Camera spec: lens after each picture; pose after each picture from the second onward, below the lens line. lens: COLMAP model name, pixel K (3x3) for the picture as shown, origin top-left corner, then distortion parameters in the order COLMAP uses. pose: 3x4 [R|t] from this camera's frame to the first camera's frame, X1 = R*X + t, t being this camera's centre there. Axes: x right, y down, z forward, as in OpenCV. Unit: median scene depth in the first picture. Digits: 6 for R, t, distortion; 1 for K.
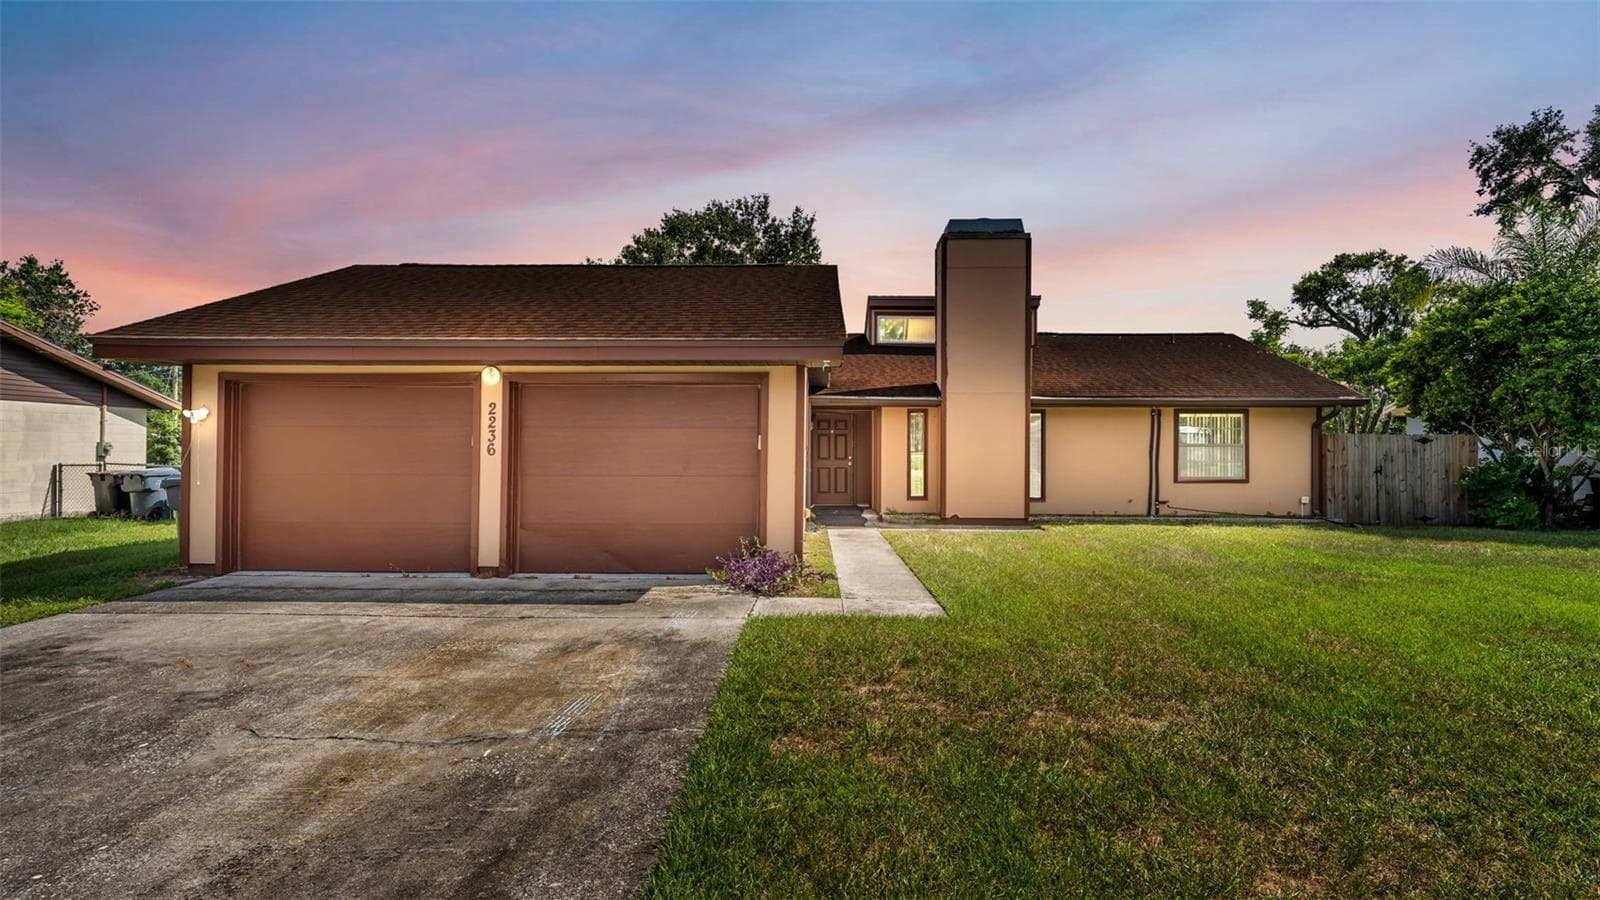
lens RADIAL K [[740.1, 0, 801.2], [0, 740.1, 438.5], [0, 0, 1]] dist [-0.004472, -0.000694]
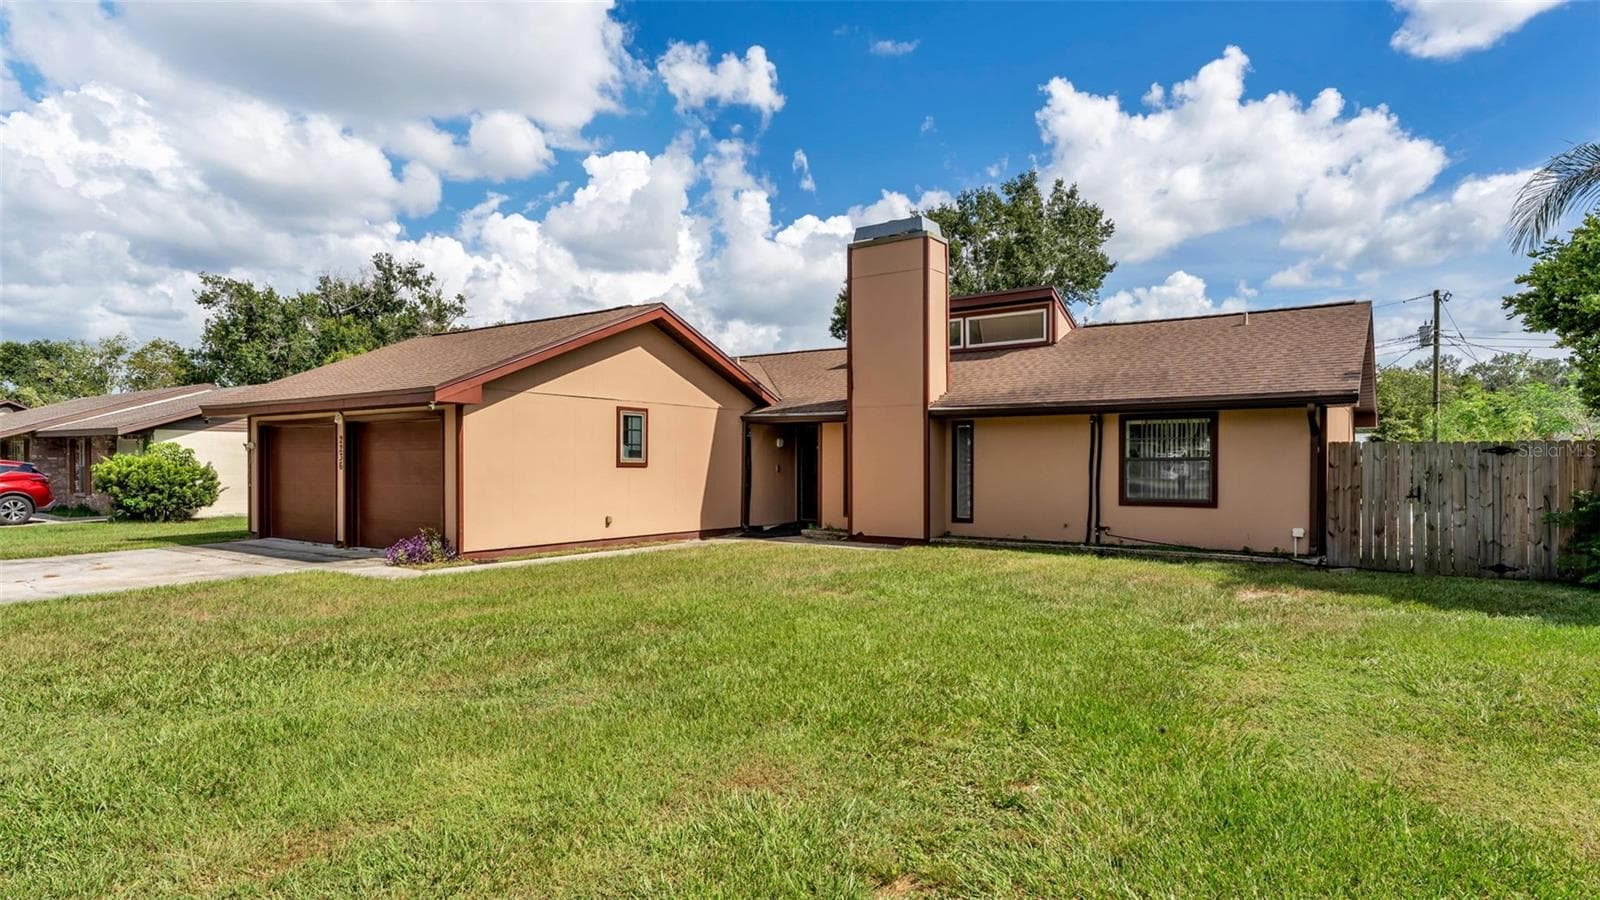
lens RADIAL K [[870.8, 0, 806.5], [0, 870.8, 459.3], [0, 0, 1]] dist [-0.004464, -0.000585]
pose [[0.829613, -0.006356, -0.558303, 0.759113], [0.010394, 0.999938, 0.004061, 0.001857], [0.558242, -0.009172, 0.829627, 0.015404]]
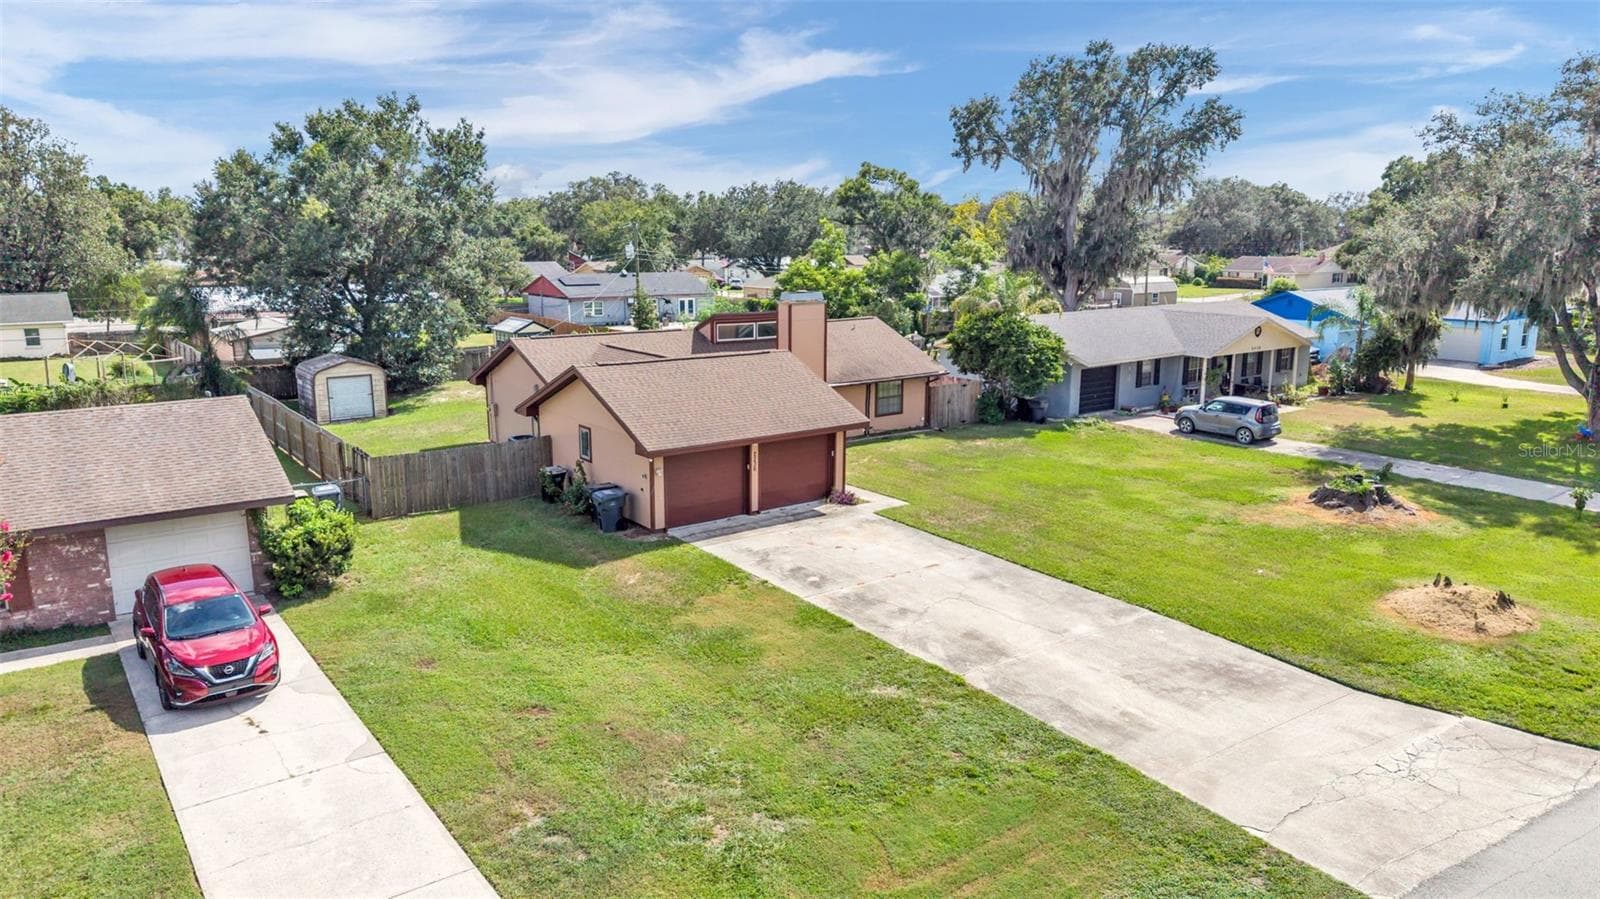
lens RADIAL K [[1029.8, 0, 800.1], [0, 1029.8, 447.0], [0, 0, 1]] dist [-0.017611, 0.007446]
pose [[0.793427, -0.126593, 0.595356, -1.331988], [-0.004321, 0.976936, 0.213488, -0.457621], [-0.608650, -0.171959, 0.774580, -1.051577]]
